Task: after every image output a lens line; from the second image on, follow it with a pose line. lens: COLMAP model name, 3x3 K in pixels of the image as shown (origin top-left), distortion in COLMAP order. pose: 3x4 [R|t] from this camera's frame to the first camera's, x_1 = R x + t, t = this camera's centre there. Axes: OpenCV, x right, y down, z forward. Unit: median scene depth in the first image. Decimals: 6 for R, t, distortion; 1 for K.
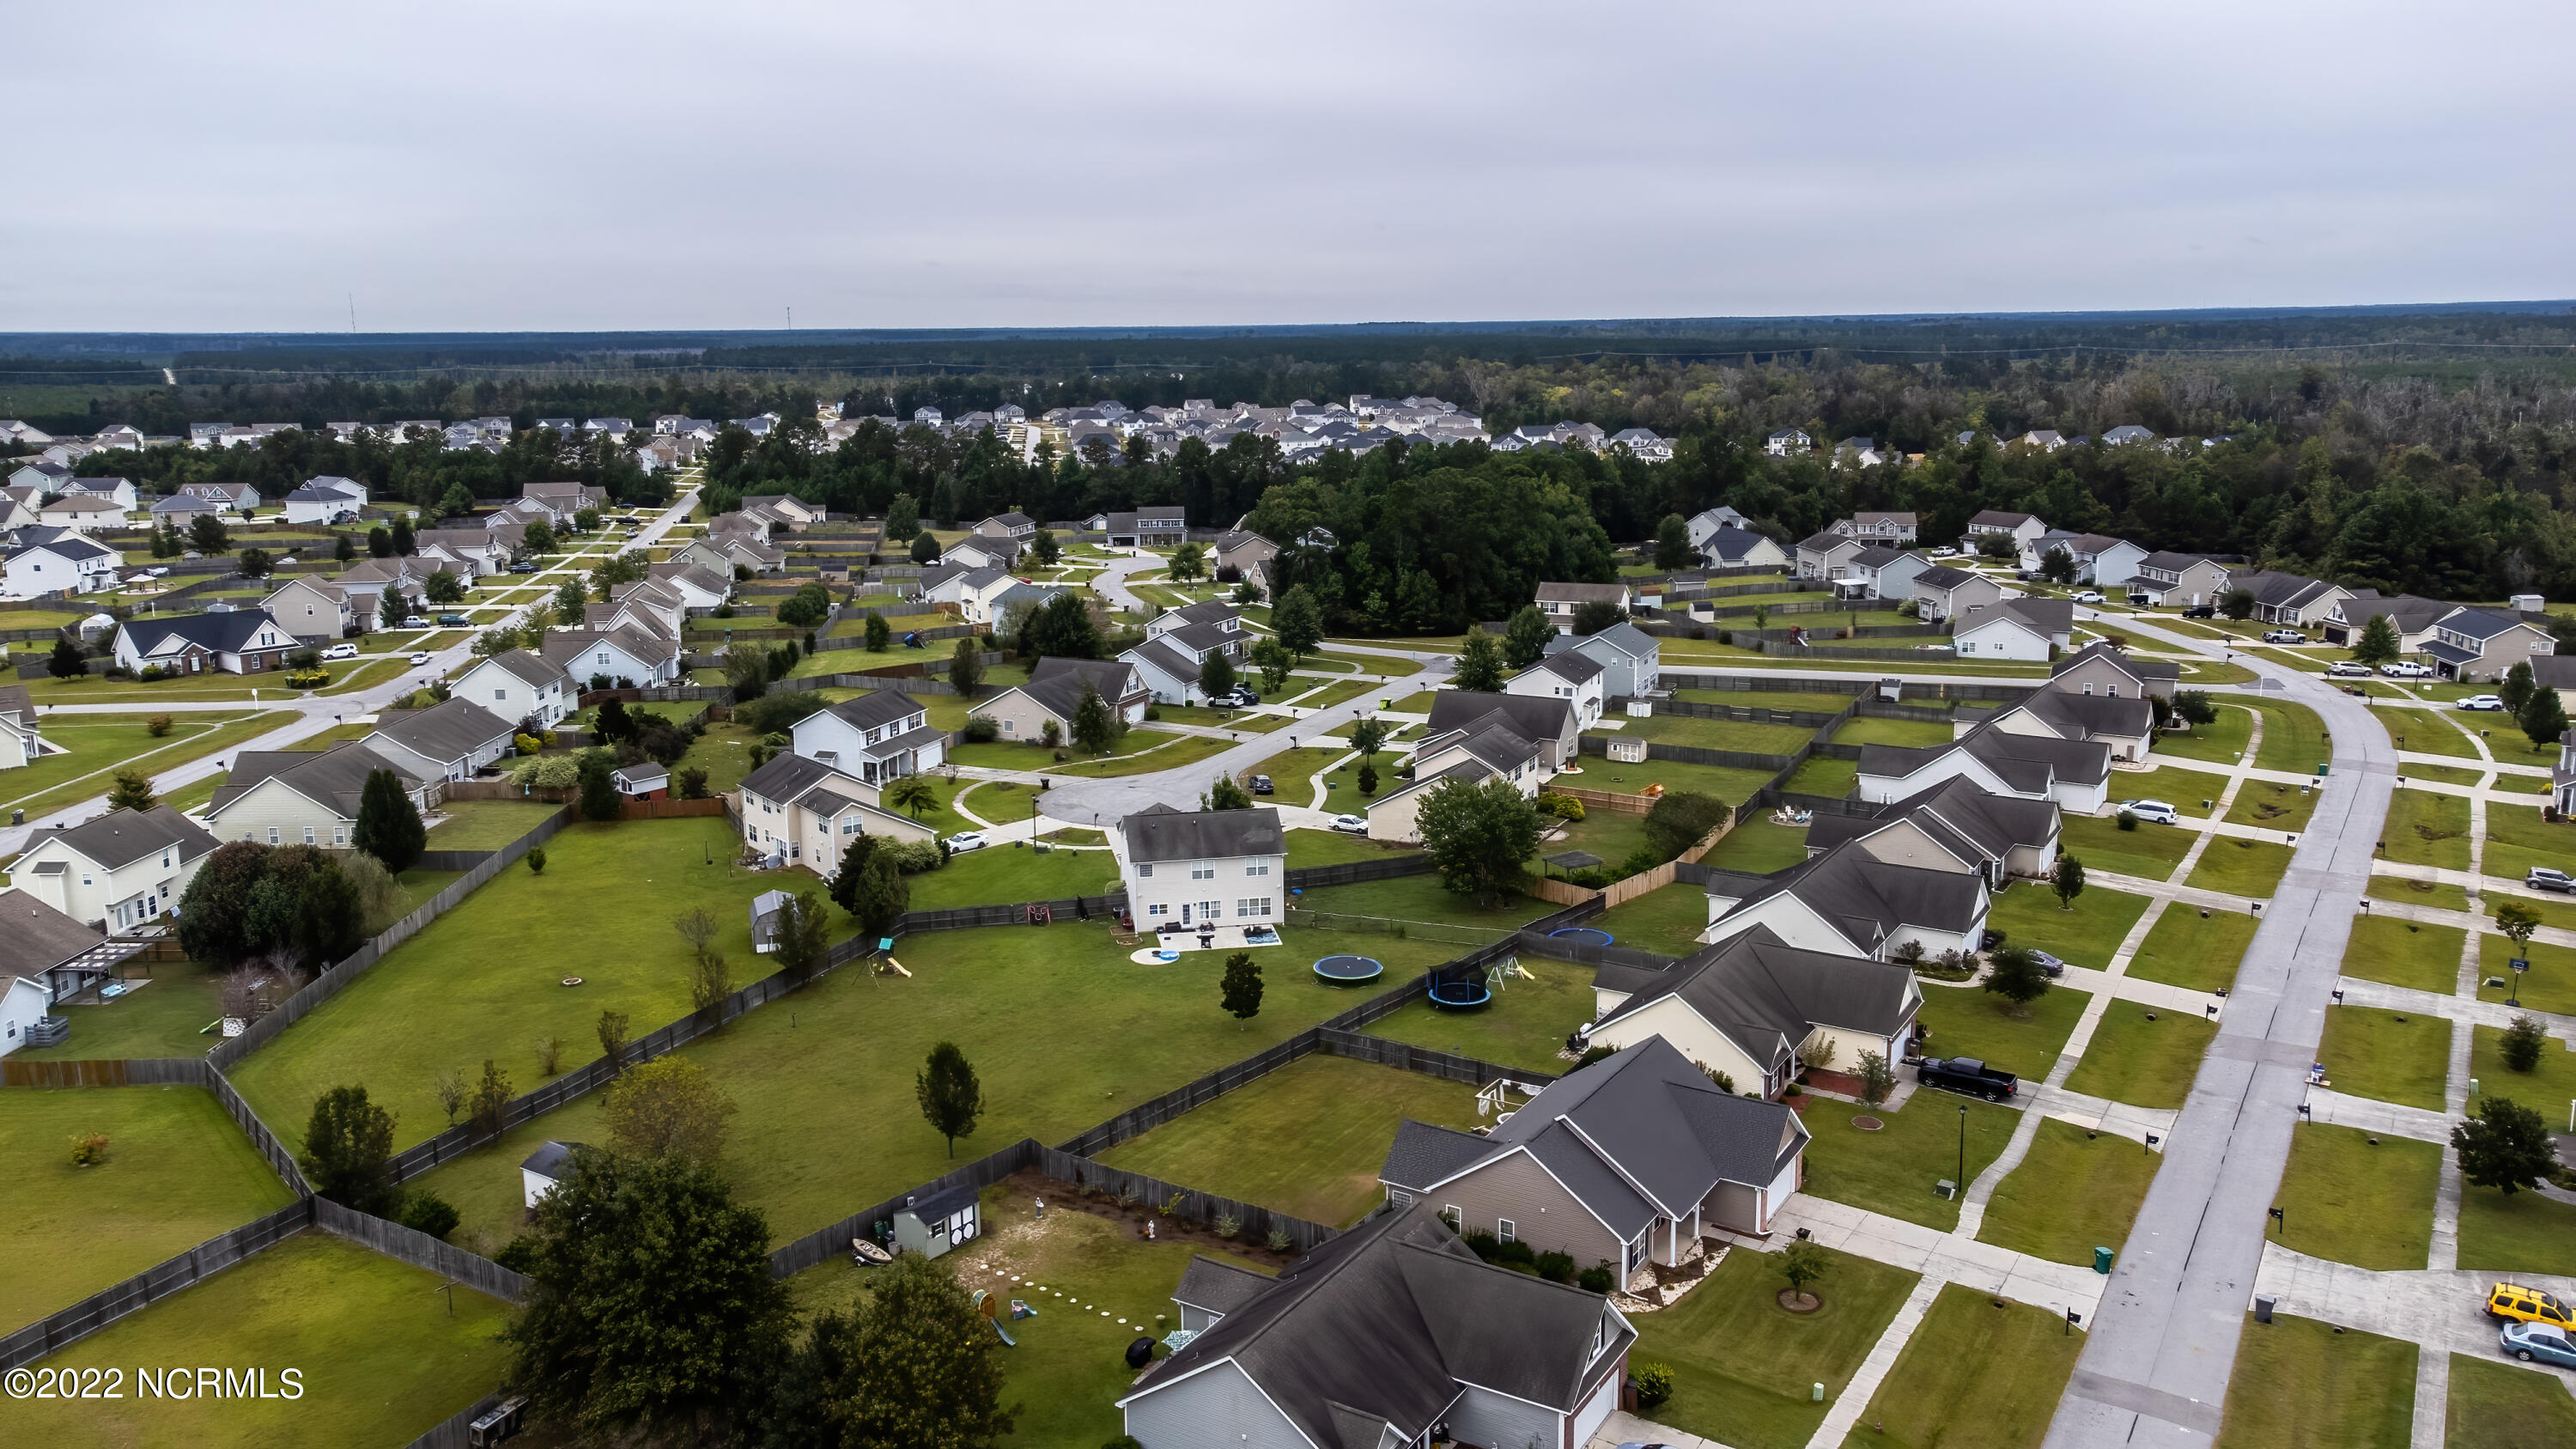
lens RADIAL K [[1934.7, 0, 1281.5], [0, 1934.7, 736.6], [0, 0, 1]] dist [0.044973, 0.012608]
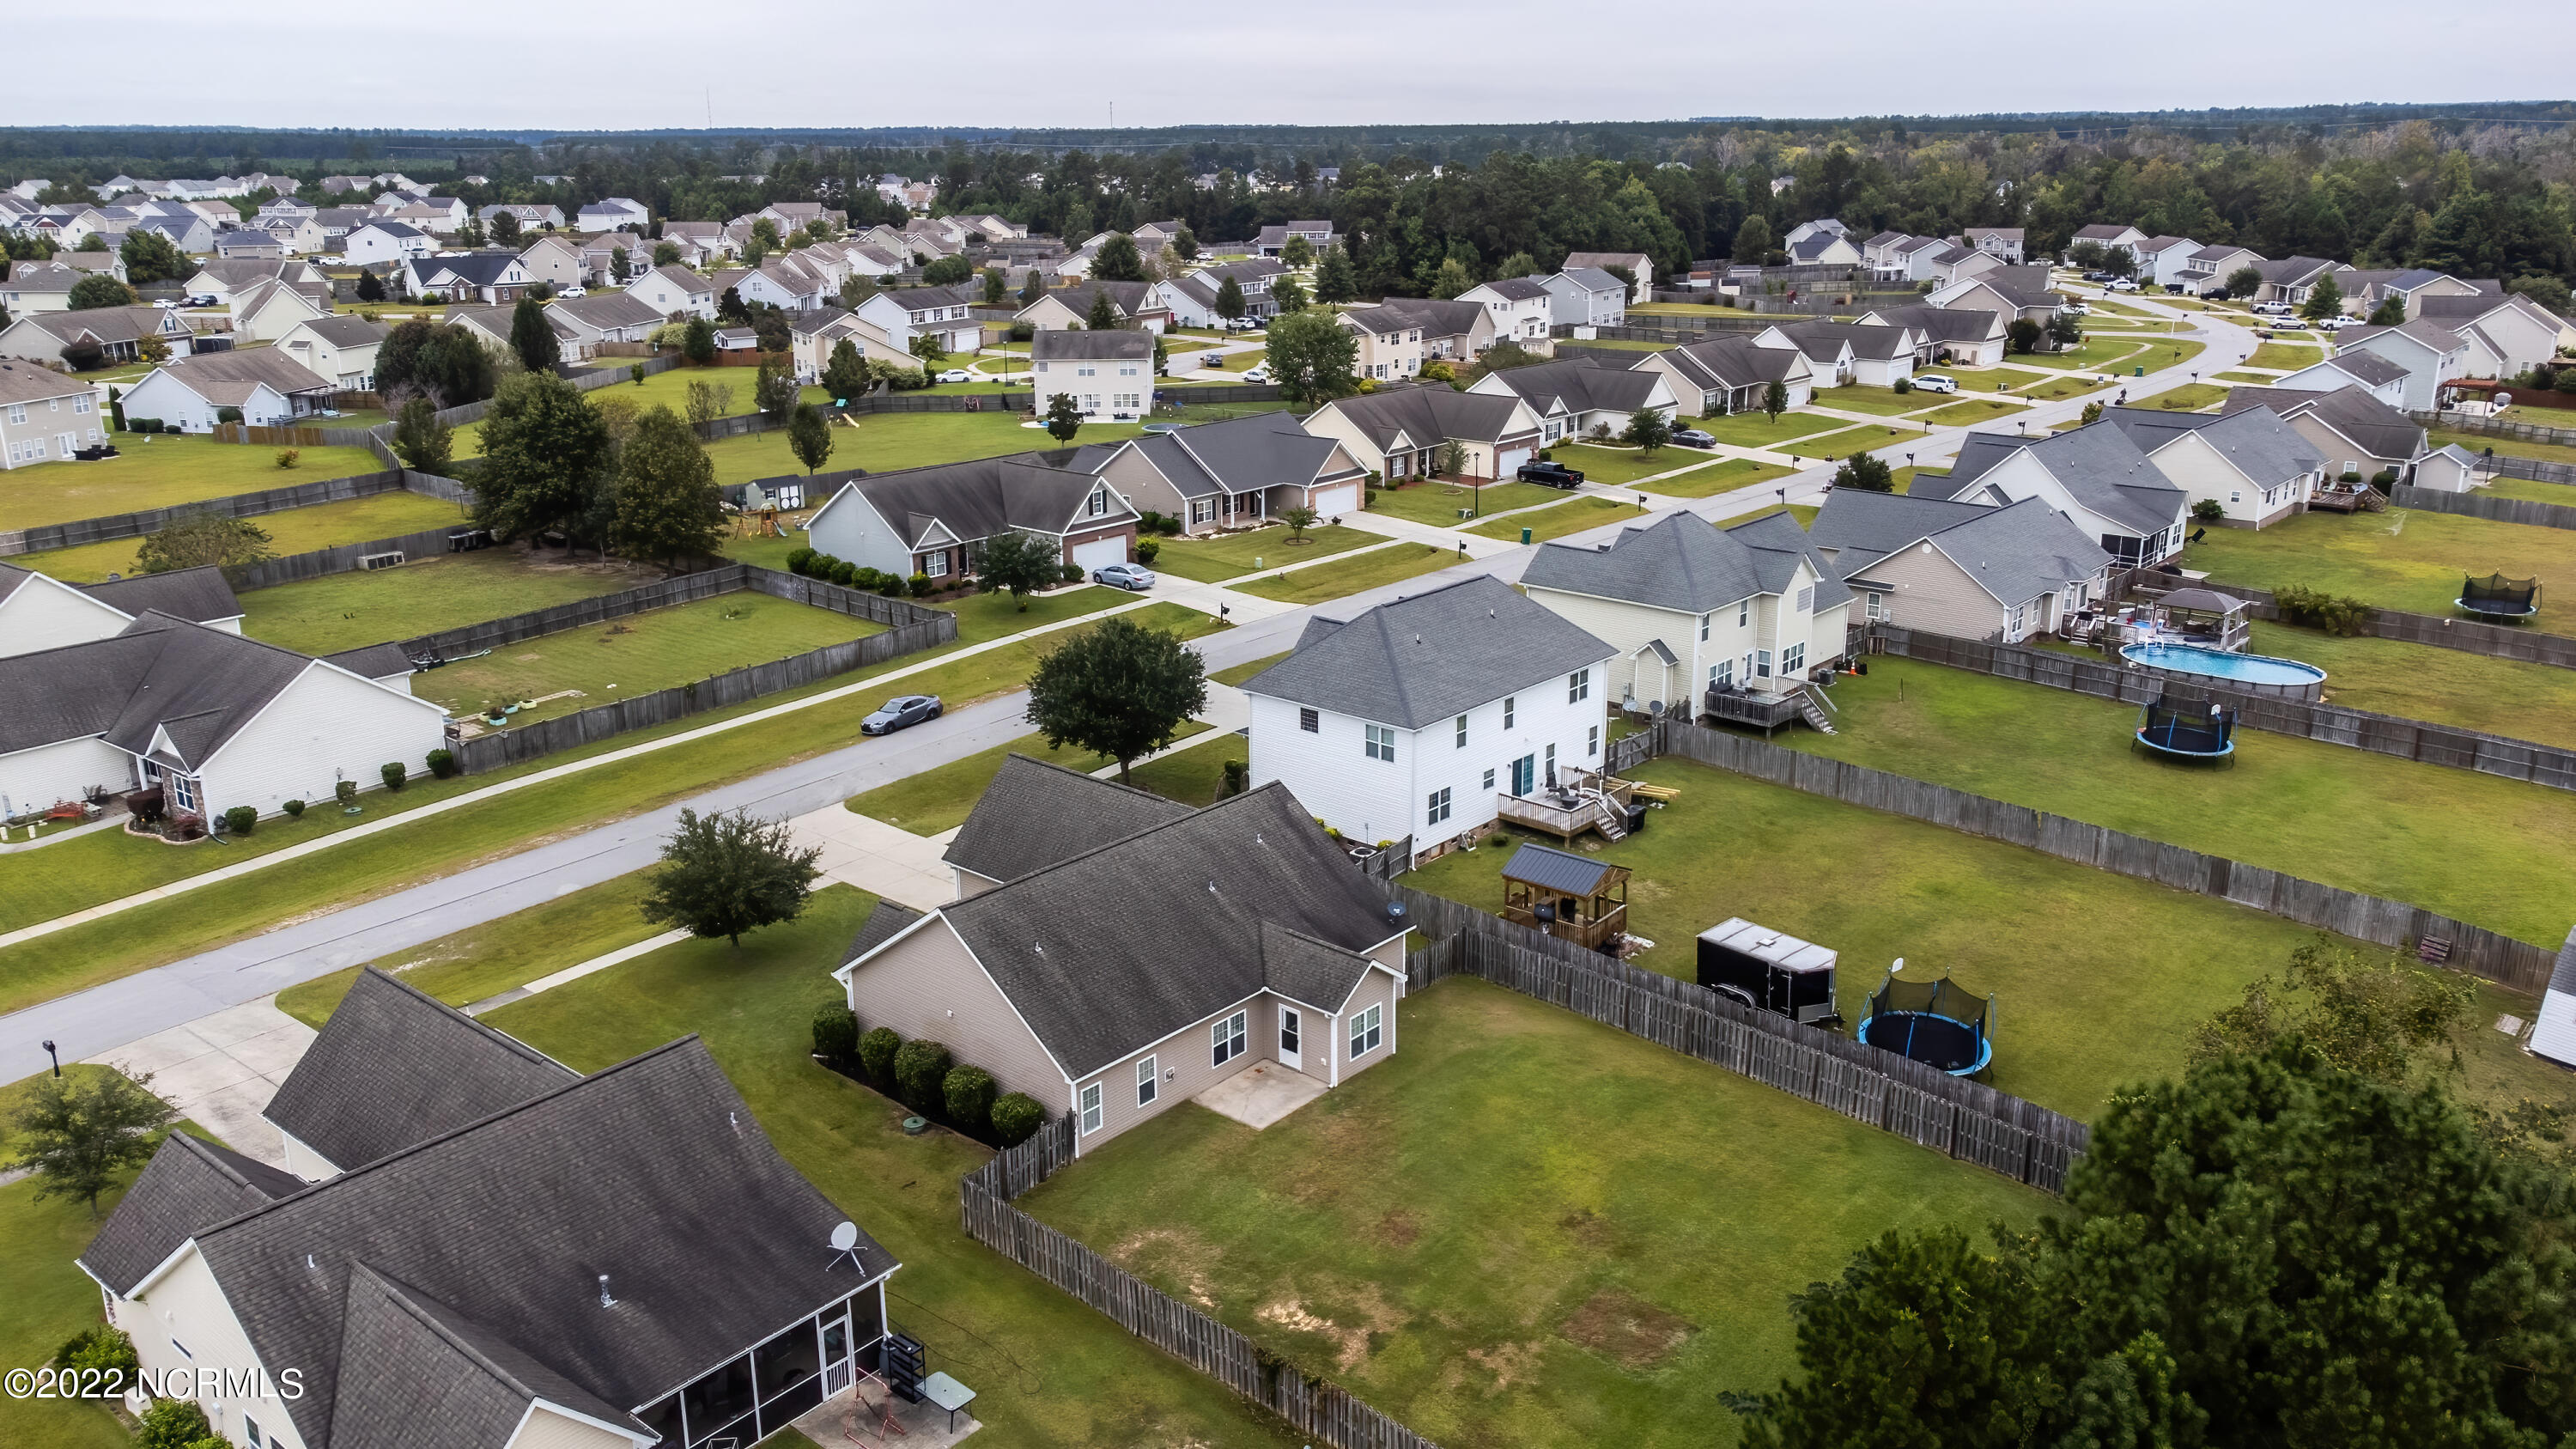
lens RADIAL K [[1934.7, 0, 1281.5], [0, 1934.7, 736.6], [0, 0, 1]] dist [0.044973, 0.012608]
pose [[0.985806, 0.050866, -0.159994, 0.251794], [-0.035770, 0.994752, 0.095861, 0.149446], [0.164031, -0.088778, 0.982452, -0.238742]]
